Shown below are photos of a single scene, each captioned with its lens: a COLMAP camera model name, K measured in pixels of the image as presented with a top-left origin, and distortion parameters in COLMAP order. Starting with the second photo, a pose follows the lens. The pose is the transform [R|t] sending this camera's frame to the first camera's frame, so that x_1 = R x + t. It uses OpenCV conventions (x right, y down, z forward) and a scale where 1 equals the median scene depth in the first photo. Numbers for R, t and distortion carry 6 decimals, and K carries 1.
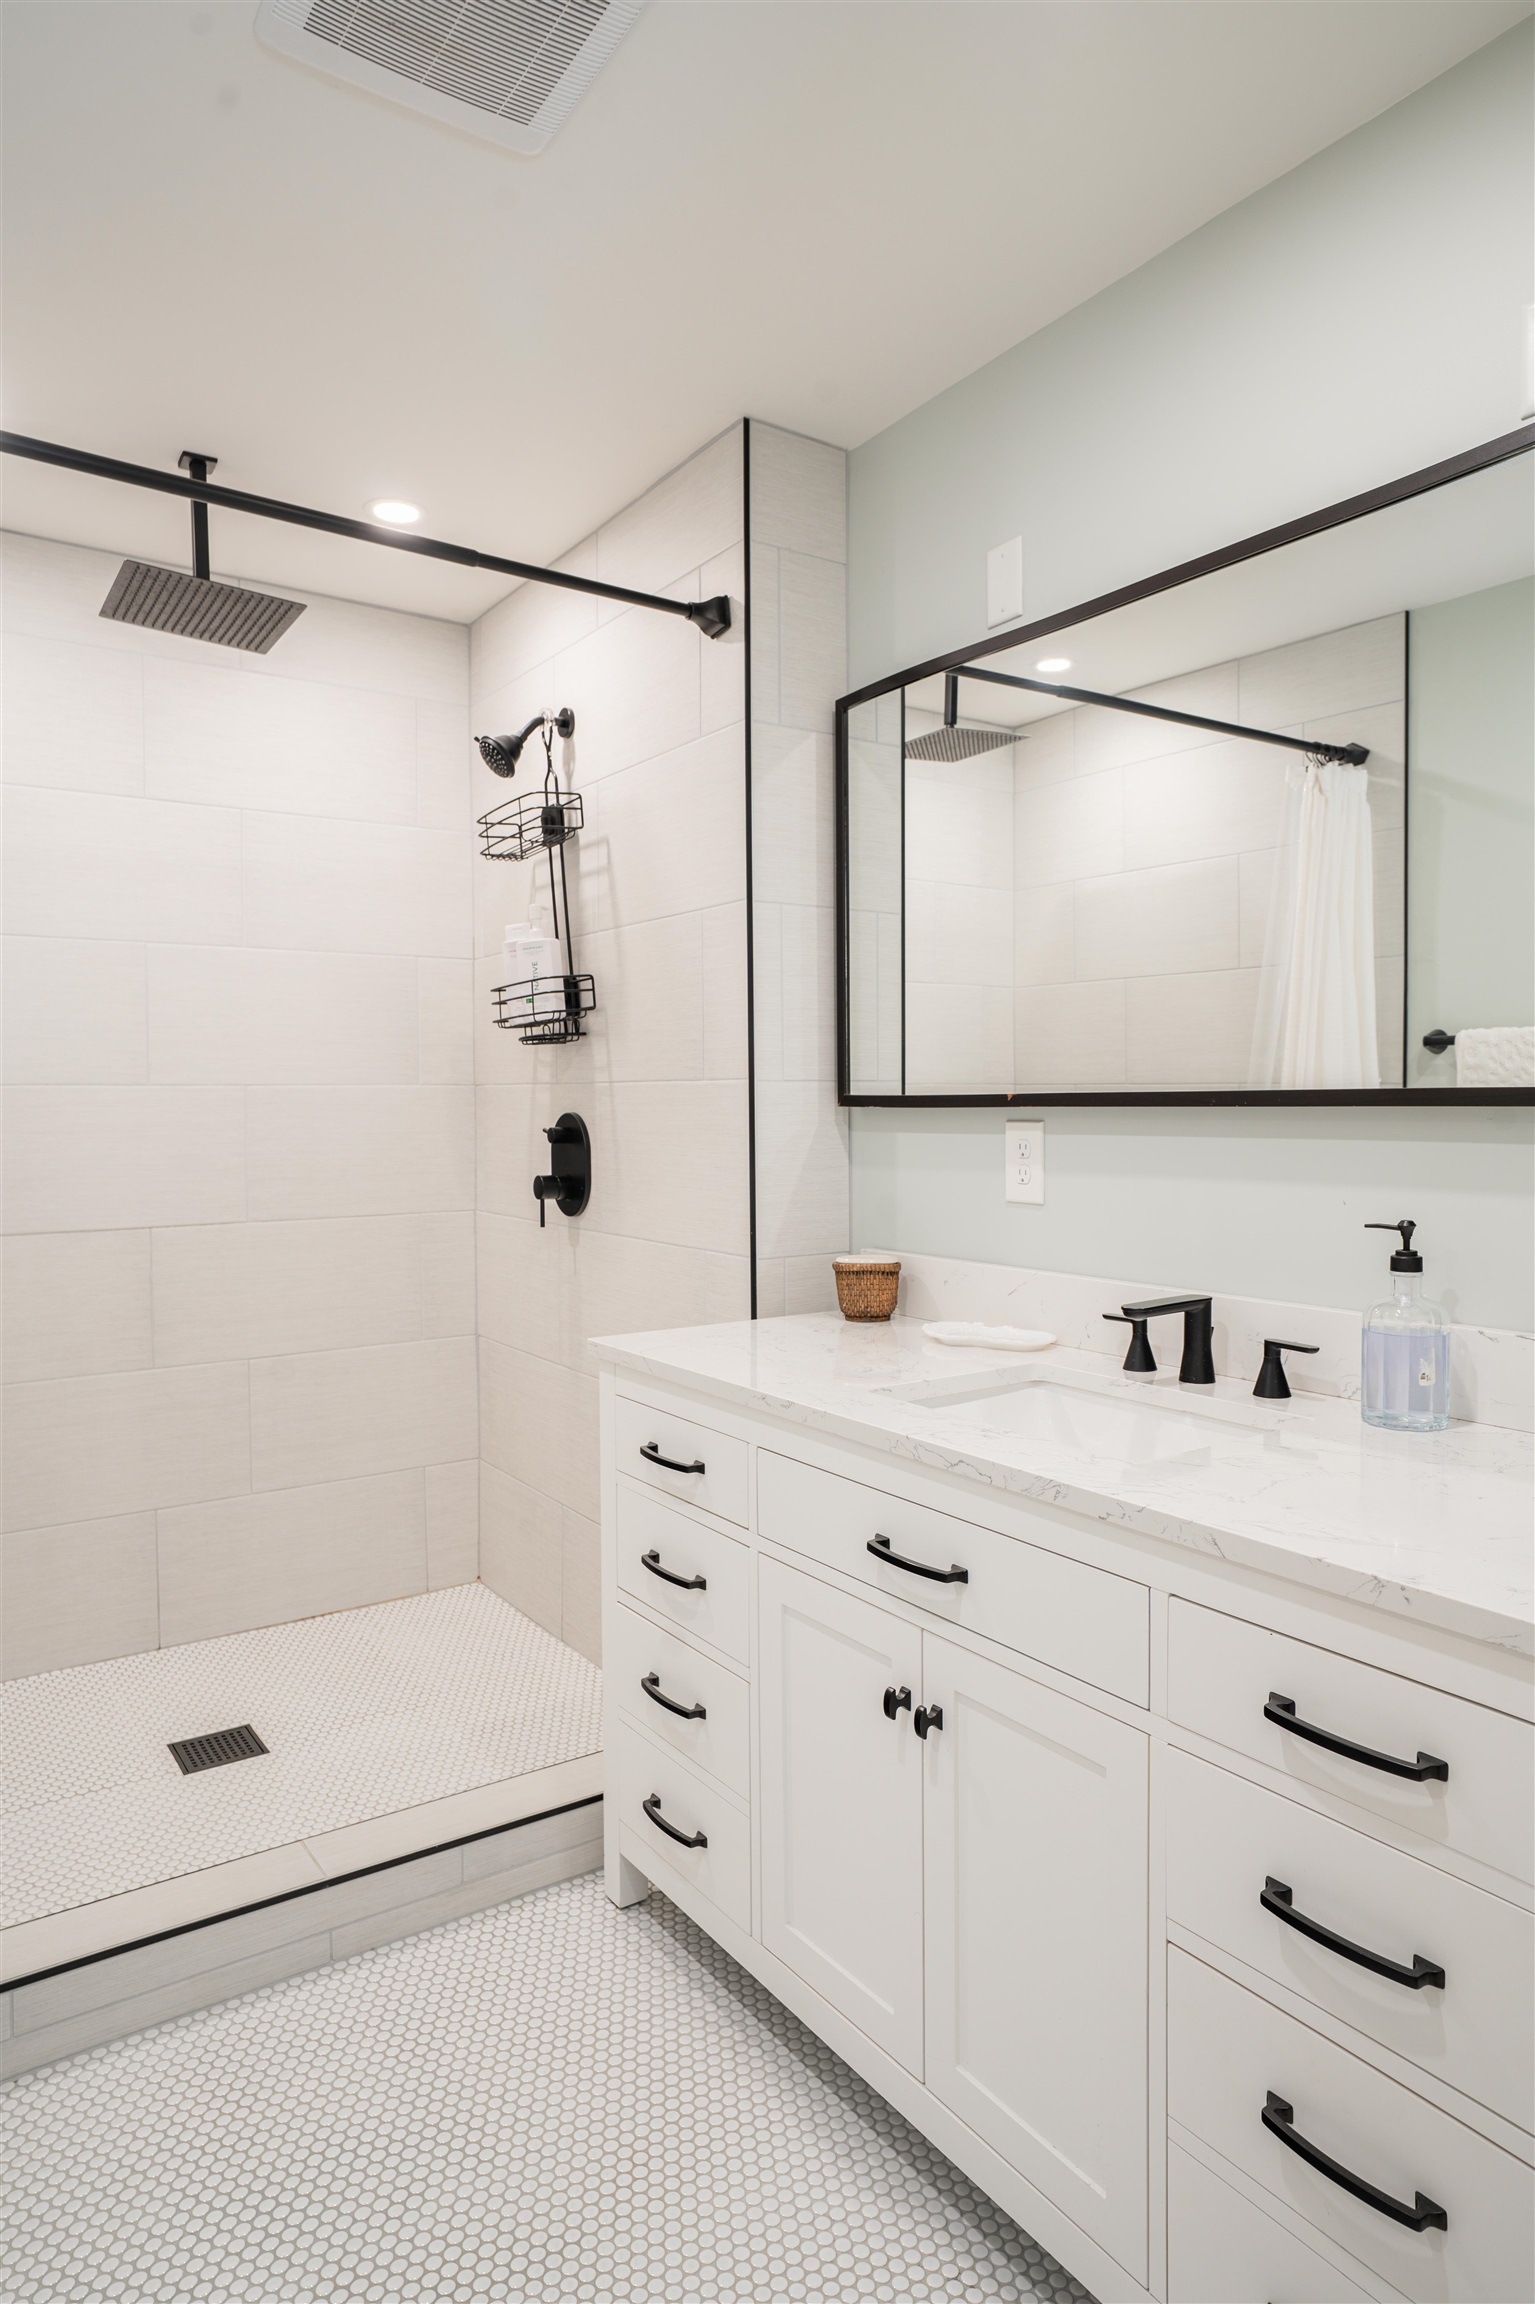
lens RADIAL K [[1367.7, 0, 754.2], [0, 1367.7, 1119.6], [0, 0, 1]] dist [-0.015982, -0.001211]
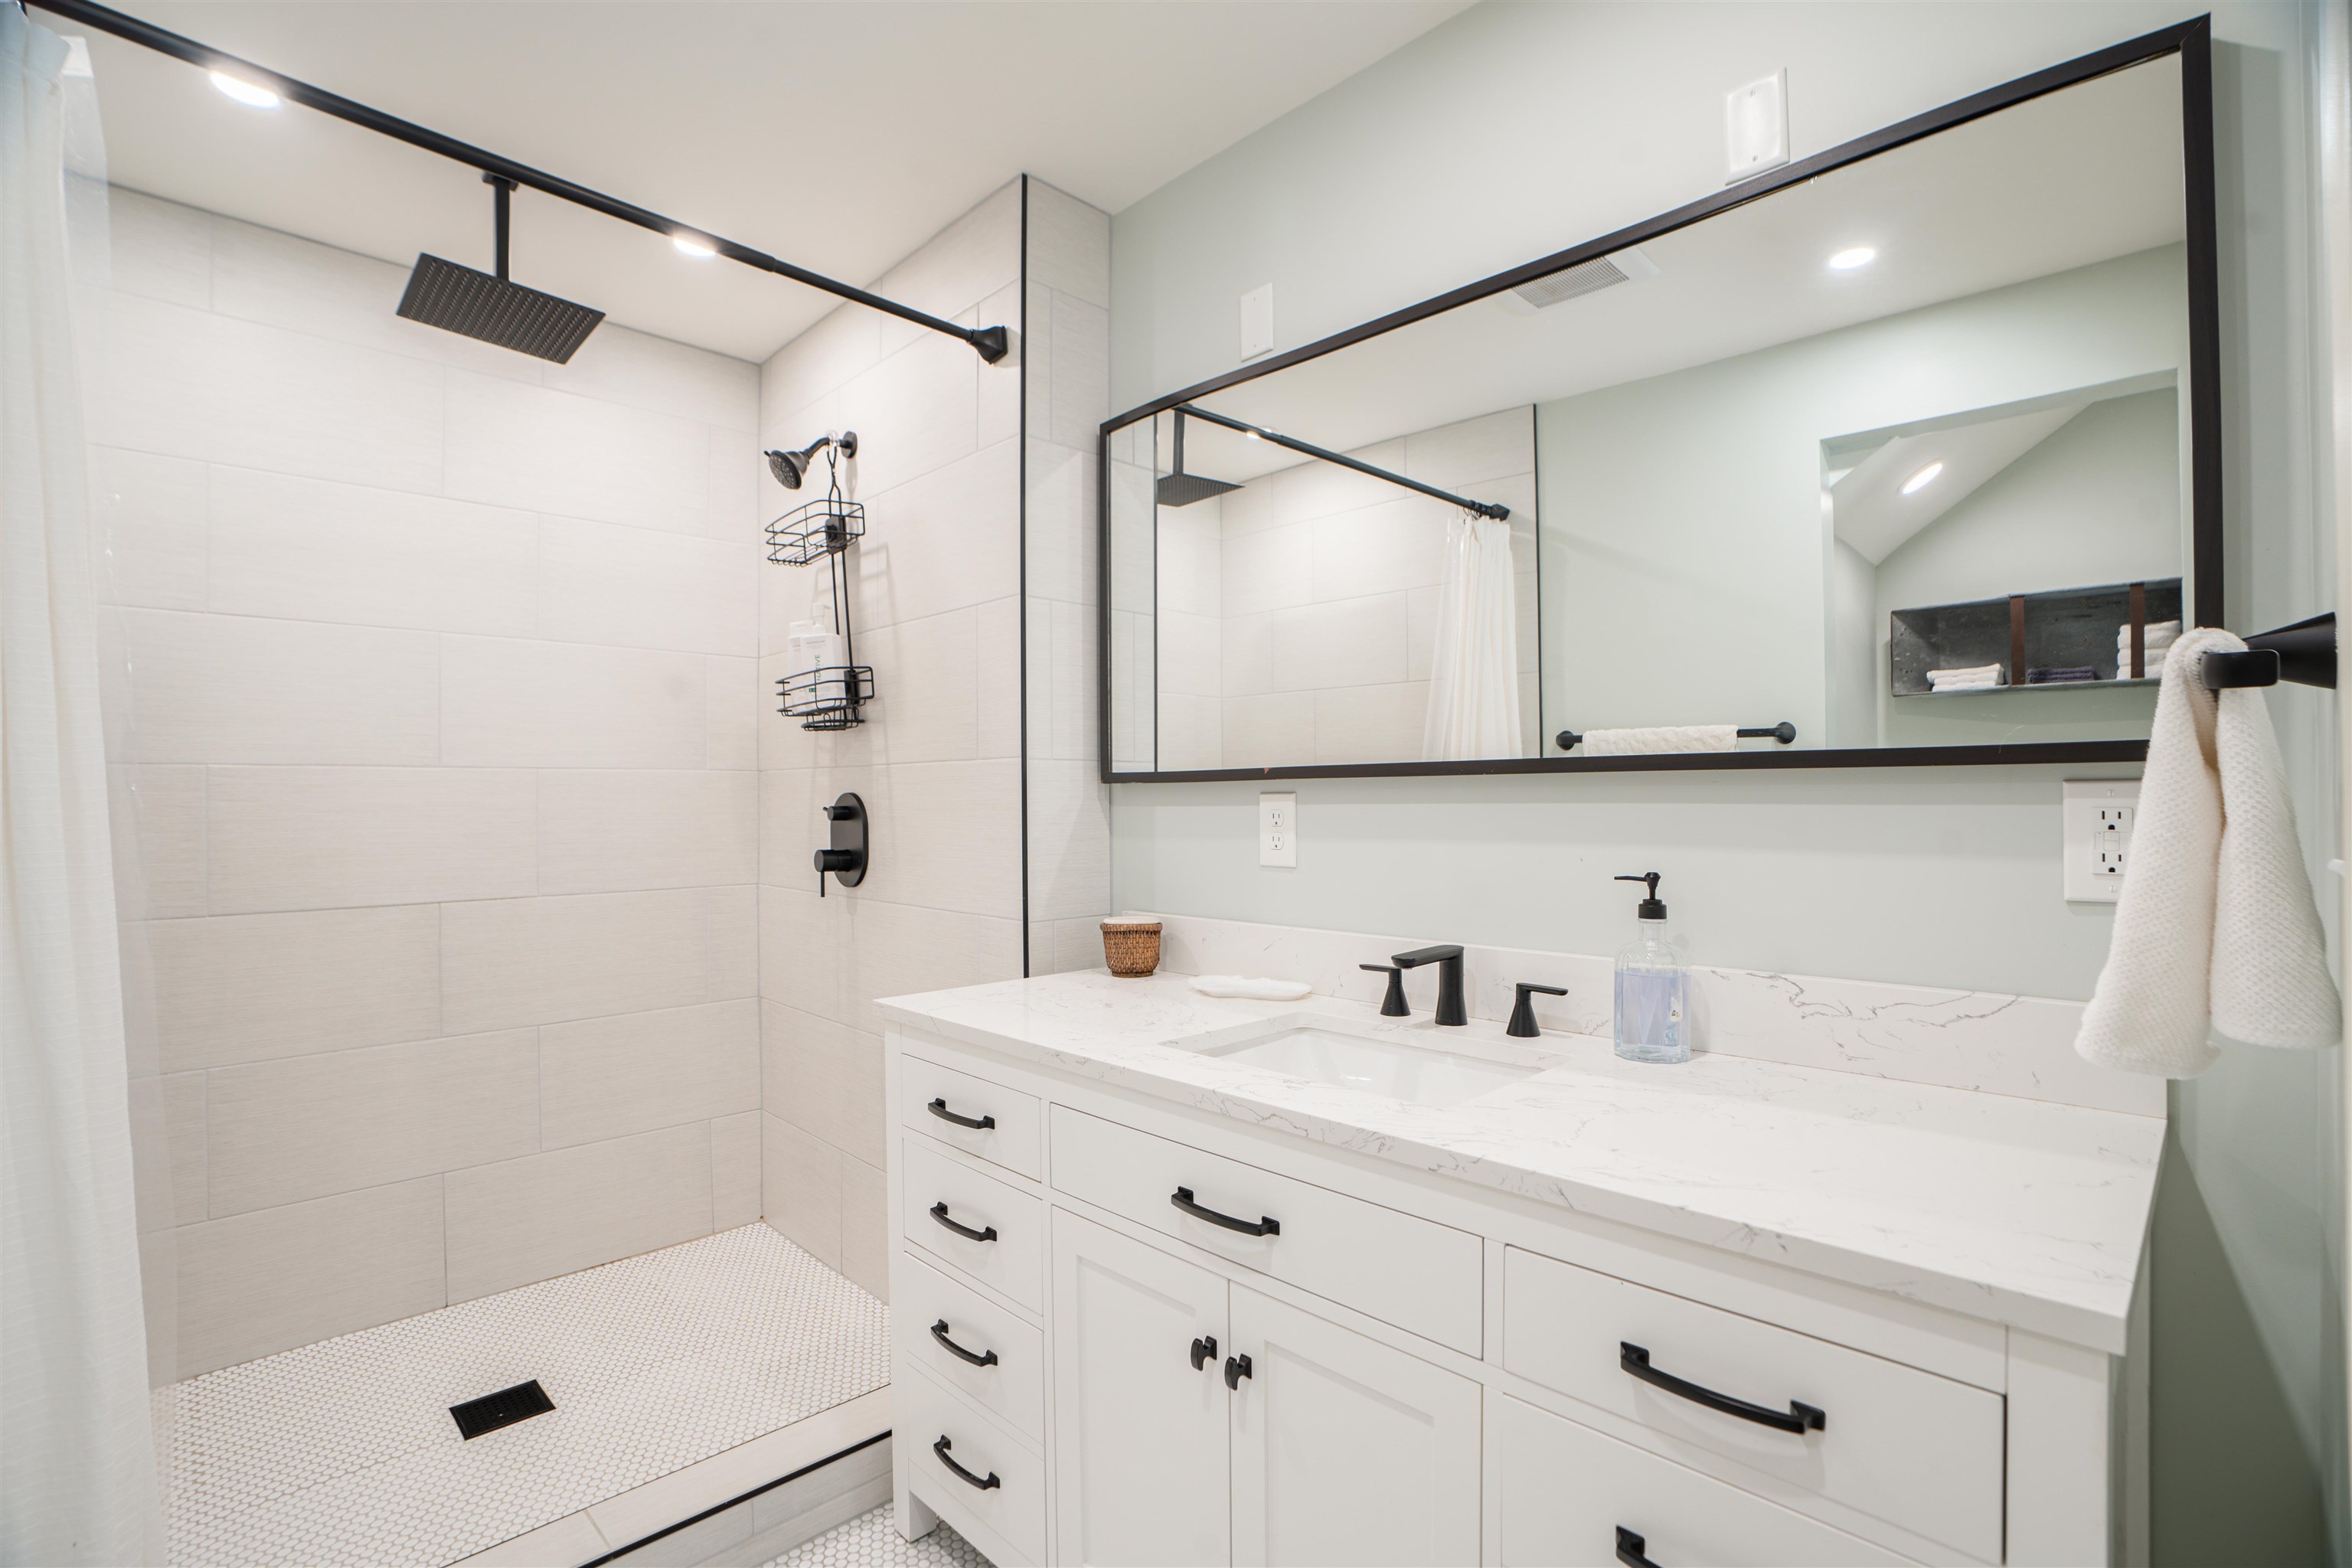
lens RADIAL K [[1079.0, 0, 1183.4], [0, 1079.0, 791.2], [0, 0, 1]] dist [-0.069003, 0.024609]
pose [[0.983639, 0.004768, 0.180088, -0.032450], [-0.000706, 0.999744, -0.022614, 0.017093], [-0.180150, 0.022117, 0.983390, 0.132095]]
